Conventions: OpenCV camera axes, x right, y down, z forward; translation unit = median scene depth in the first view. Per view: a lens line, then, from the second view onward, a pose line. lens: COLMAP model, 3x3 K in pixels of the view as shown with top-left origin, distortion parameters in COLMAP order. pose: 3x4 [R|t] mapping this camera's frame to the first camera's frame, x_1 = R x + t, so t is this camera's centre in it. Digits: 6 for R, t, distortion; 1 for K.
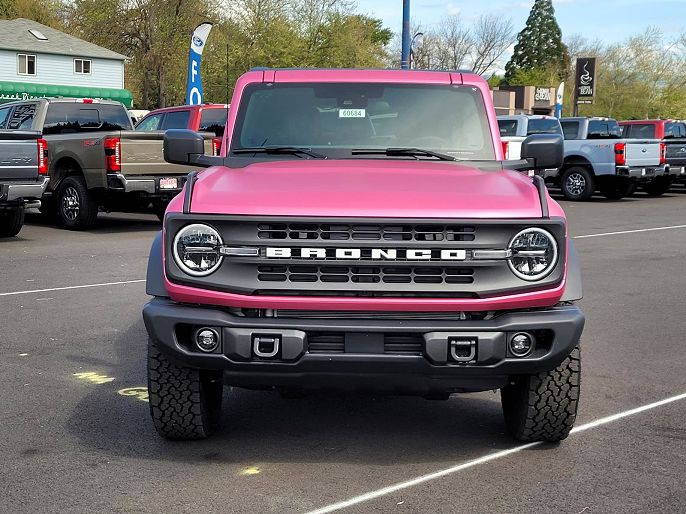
lens RADIAL K [[1047.2, 0, 339.8], [0, 1047.2, 294.3], [0, 0, 1]] dist [0.038891, 0.000000]
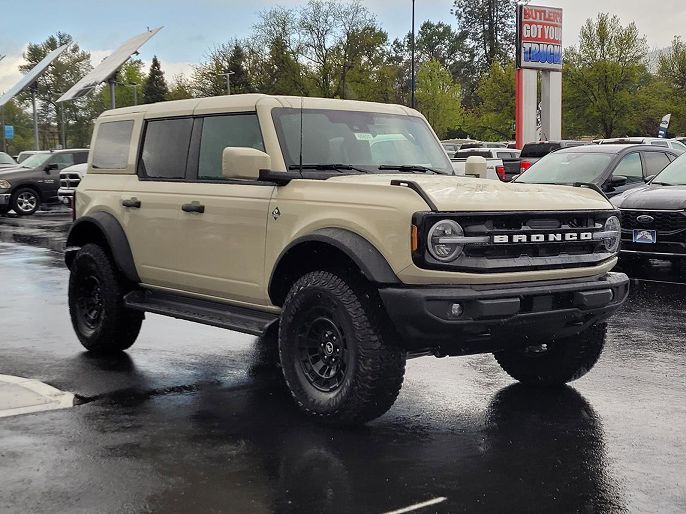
lens RADIAL K [[1047.2, 0, 326.9], [0, 1047.2, 270.7], [0, 0, 1]] dist [0.038891, 0.000000]
pose [[0.788006, -0.057958, 0.612934, -1.044587], [0.090392, 0.995662, -0.022062, 0.008984], [-0.608996, 0.072789, 0.789826, 0.092467]]
